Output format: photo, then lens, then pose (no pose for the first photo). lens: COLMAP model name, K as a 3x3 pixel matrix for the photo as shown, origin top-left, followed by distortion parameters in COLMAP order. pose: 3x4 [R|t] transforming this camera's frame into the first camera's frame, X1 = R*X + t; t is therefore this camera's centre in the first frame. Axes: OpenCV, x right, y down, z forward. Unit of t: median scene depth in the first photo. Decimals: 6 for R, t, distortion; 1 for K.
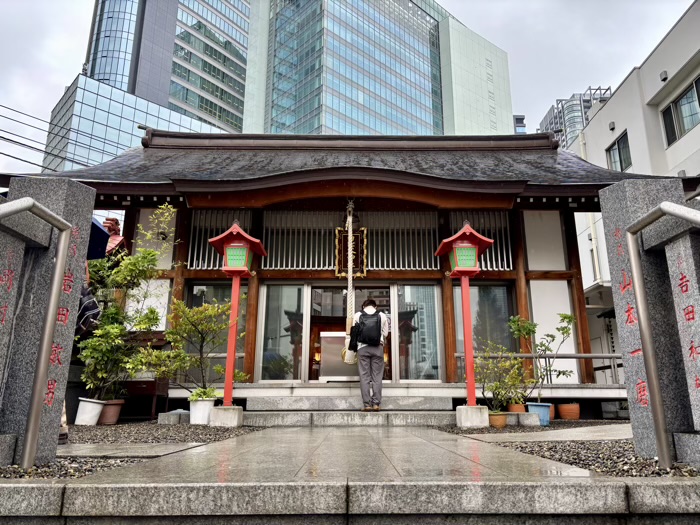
lens RADIAL K [[529.9, 0, 355.7], [0, 529.9, 257.6], [0, 0, 1]] dist [0.030932, -0.014341]
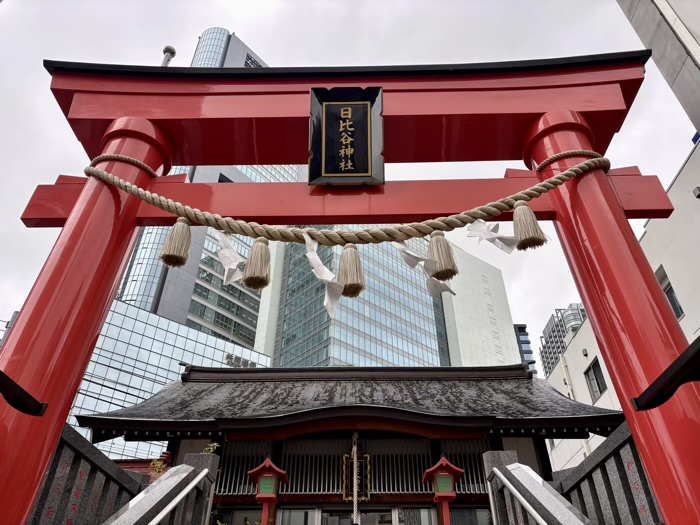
lens RADIAL K [[529.9, 0, 356.2], [0, 529.9, 256.2], [0, 0, 1]] dist [0.030932, -0.014341]
pose [[0.999869, -0.012062, -0.010835, 0.007790], [0.007060, 0.925456, -0.378790, -0.013736], [0.014596, 0.378664, 0.925419, -0.222822]]
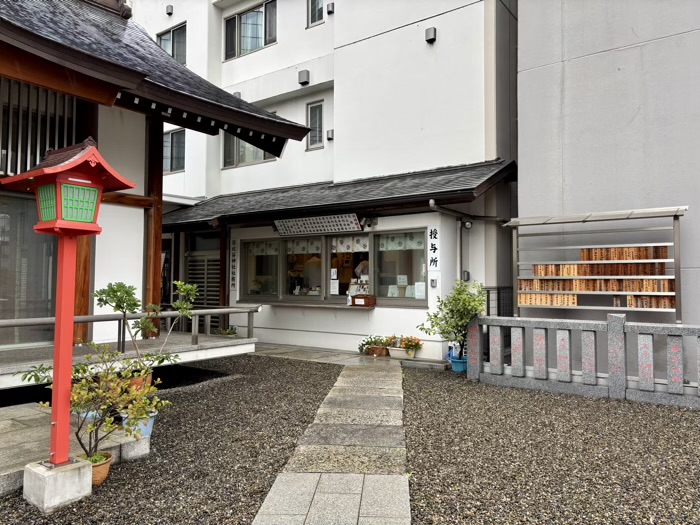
lens RADIAL K [[529.9, 0, 347.3], [0, 529.9, 260.5], [0, 0, 1]] dist [0.030932, -0.014341]
pose [[0.605552, 0.042846, 0.794652, -0.035601], [-0.231979, 0.964687, 0.124762, -0.042799], [-0.761244, -0.259892, 0.594107, 0.237897]]
